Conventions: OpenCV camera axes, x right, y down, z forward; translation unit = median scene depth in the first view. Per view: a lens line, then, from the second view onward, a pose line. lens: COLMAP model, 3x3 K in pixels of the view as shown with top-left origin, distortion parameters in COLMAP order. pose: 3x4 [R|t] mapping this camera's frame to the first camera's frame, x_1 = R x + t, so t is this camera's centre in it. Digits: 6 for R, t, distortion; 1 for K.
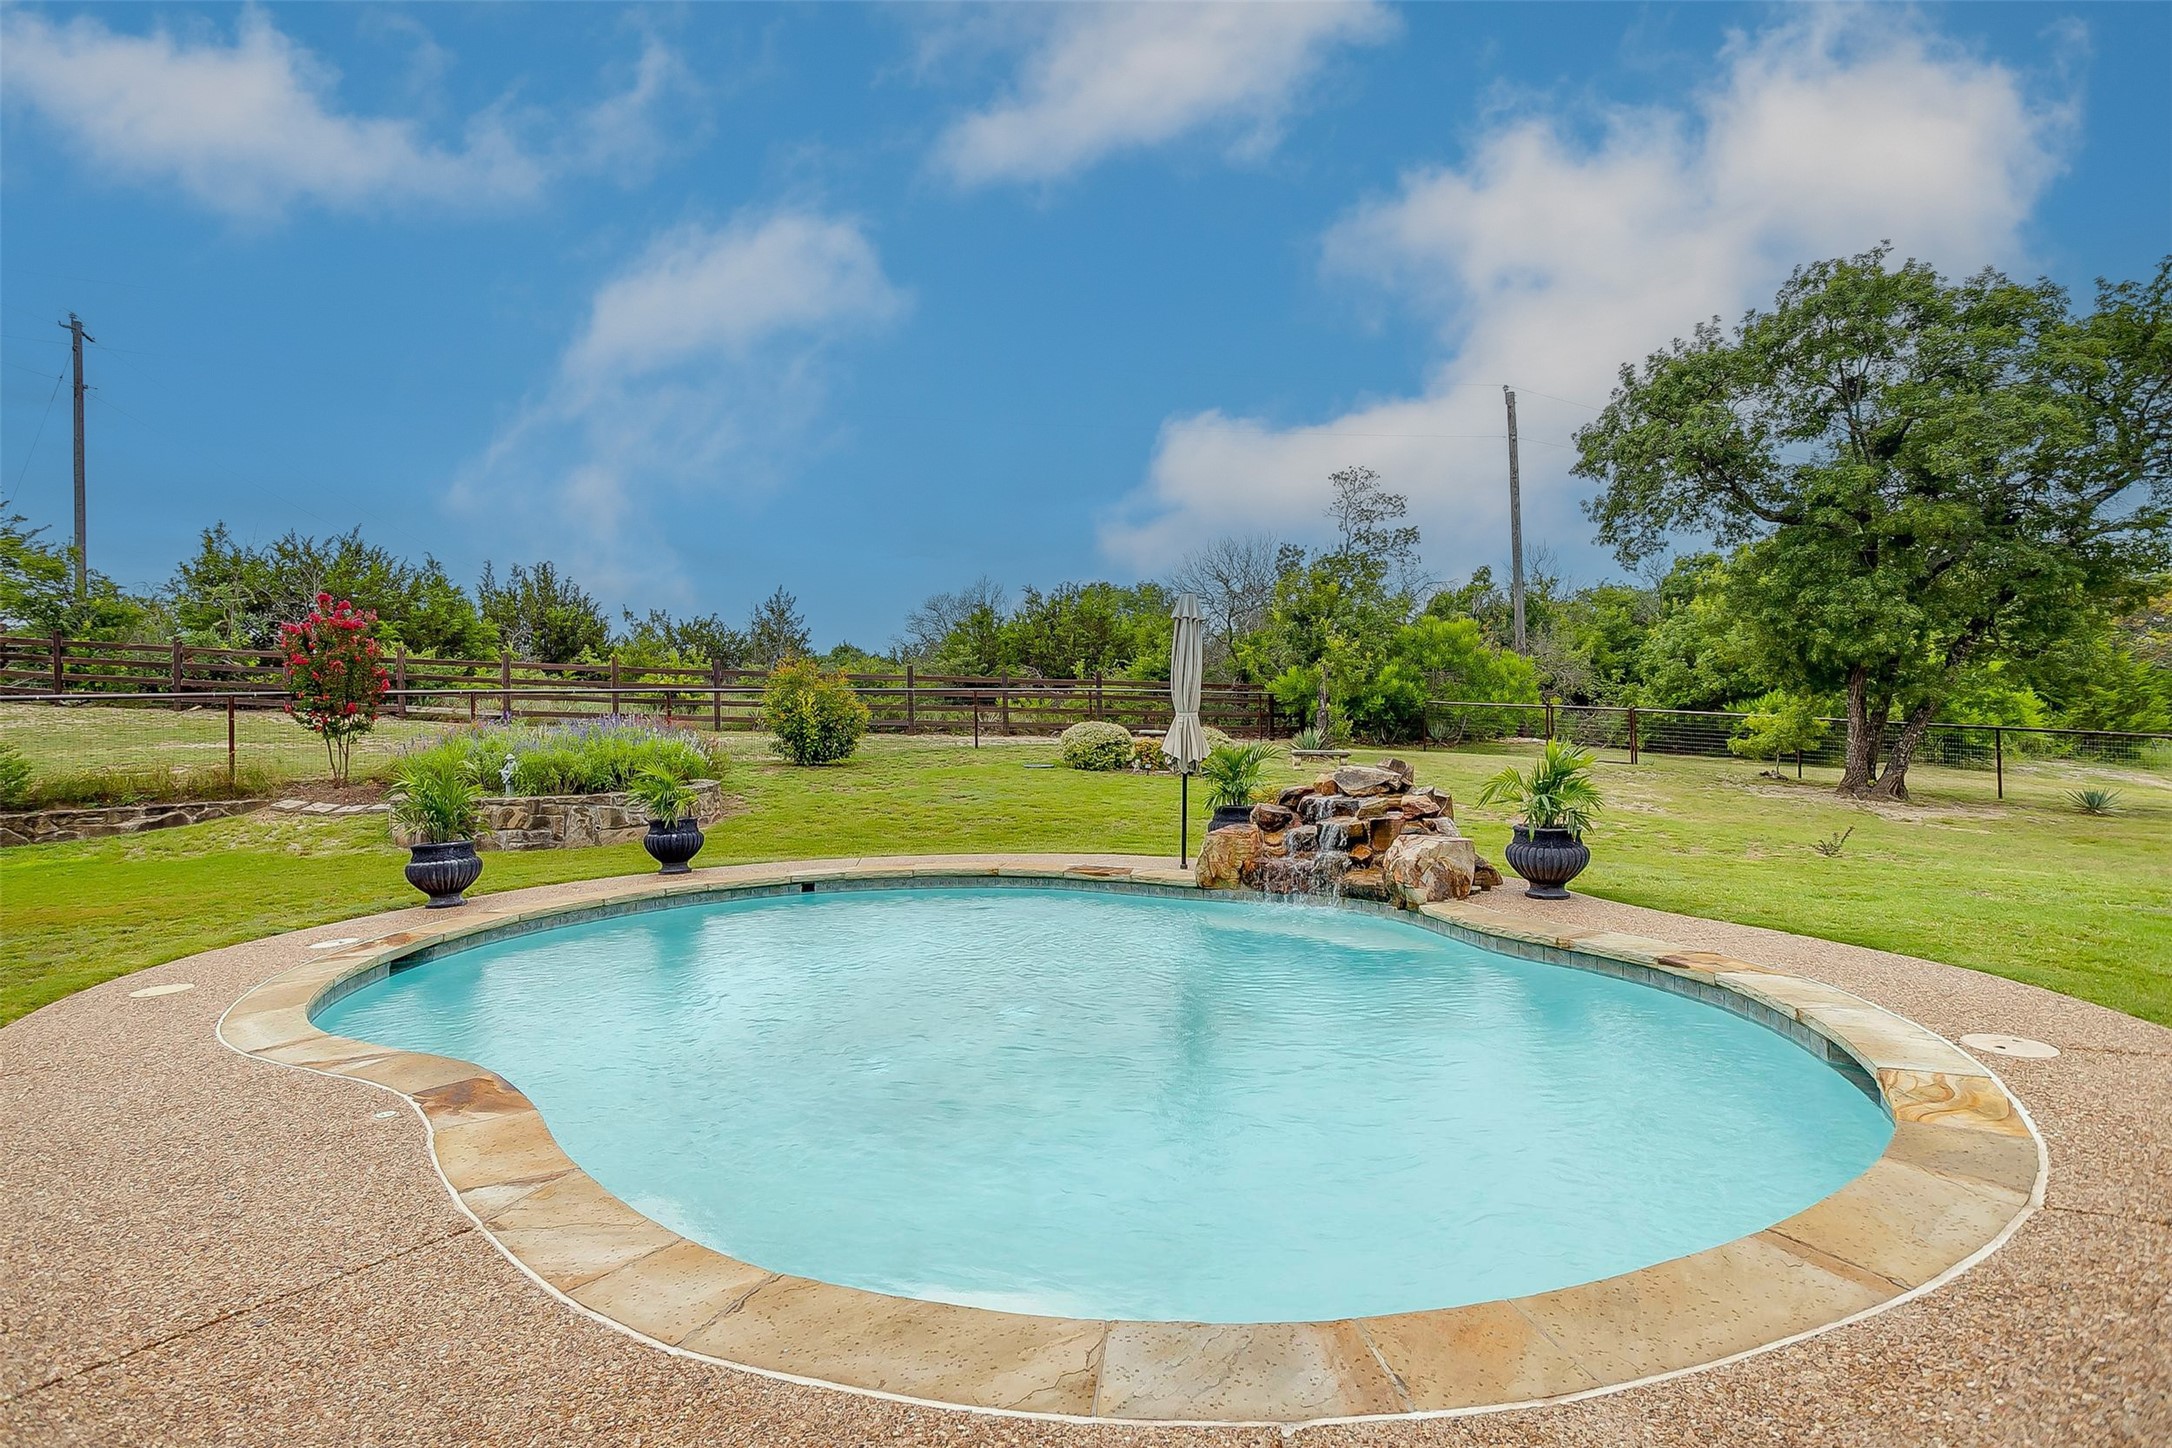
lens RADIAL K [[1083.0, 0, 1081.3], [0, 1083.0, 693.6], [0, 0, 1]] dist [-0.061989, 0.040572]
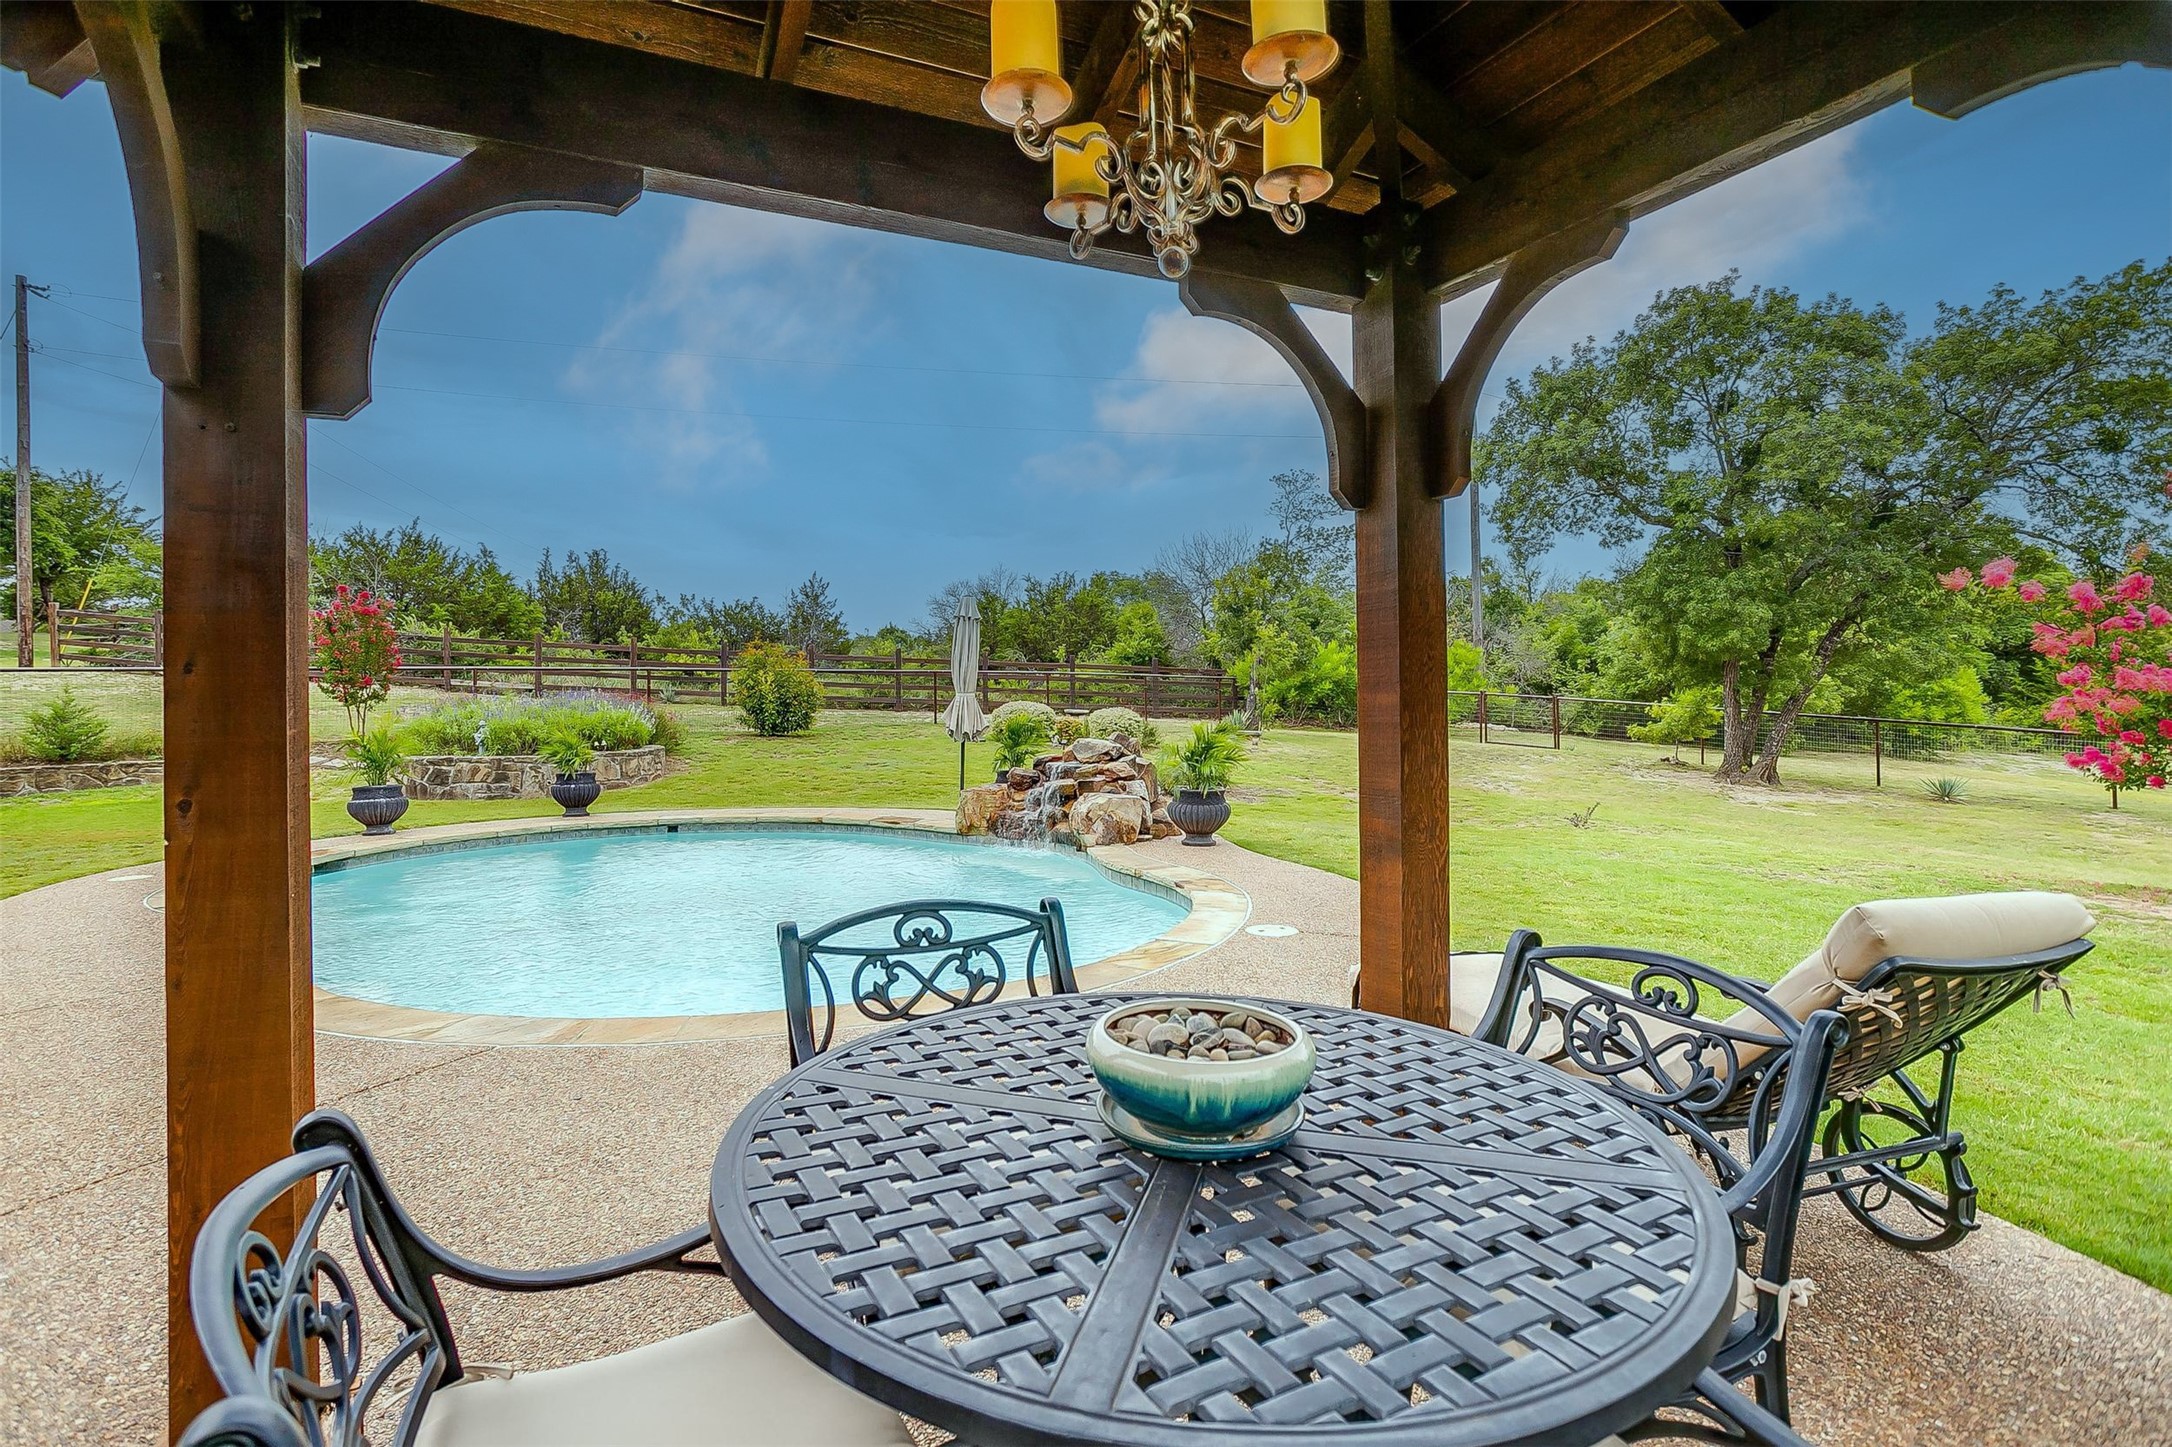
lens RADIAL K [[1052.7, 0, 1081.3], [0, 1052.7, 684.7], [0, 0, 1]] dist [-0.059288, 0.043331]
pose [[0.998275, 0.013067, -0.057247, 0.136089], [-0.012528, 0.999874, 0.009754, -0.002850], [0.057367, -0.009020, 0.998312, -0.088089]]
